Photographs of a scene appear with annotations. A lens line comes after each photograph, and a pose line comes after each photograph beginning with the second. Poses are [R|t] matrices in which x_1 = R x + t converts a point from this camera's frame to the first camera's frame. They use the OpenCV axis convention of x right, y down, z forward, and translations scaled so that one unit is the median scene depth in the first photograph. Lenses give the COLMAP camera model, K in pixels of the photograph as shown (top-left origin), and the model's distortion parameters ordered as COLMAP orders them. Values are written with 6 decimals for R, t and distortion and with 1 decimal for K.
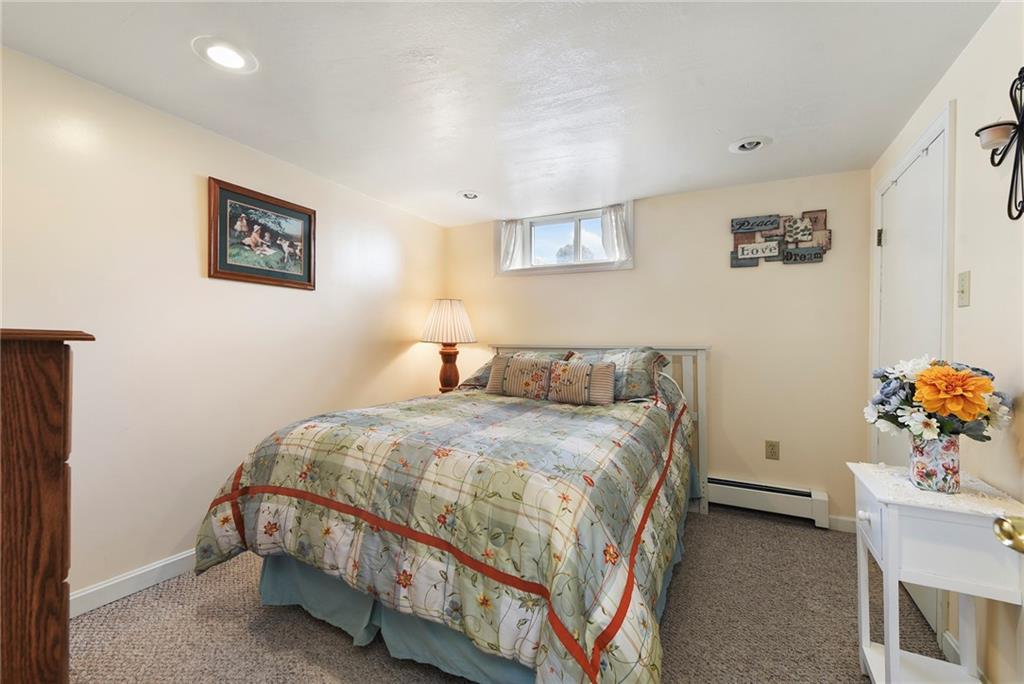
lens RADIAL K [[429.4, 0, 507.0], [0, 429.4, 343.8], [0, 0, 1]] dist [0.001579, -0.000153]
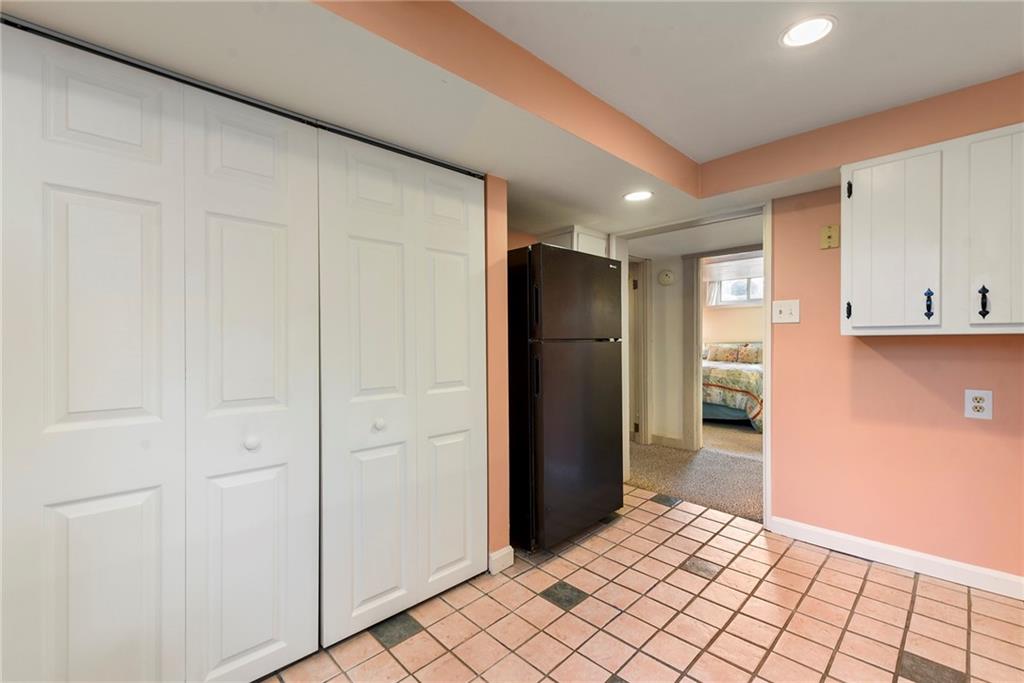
lens RADIAL K [[429.4, 0, 507.0], [0, 429.4, 343.3], [0, 0, 1]] dist [0.001579, -0.000153]
pose [[0.951382, 0.001341, -0.308011, -0.833573], [-0.003857, 0.999964, -0.007558, 0.083519], [0.307990, 0.008378, 0.951353, -3.665554]]
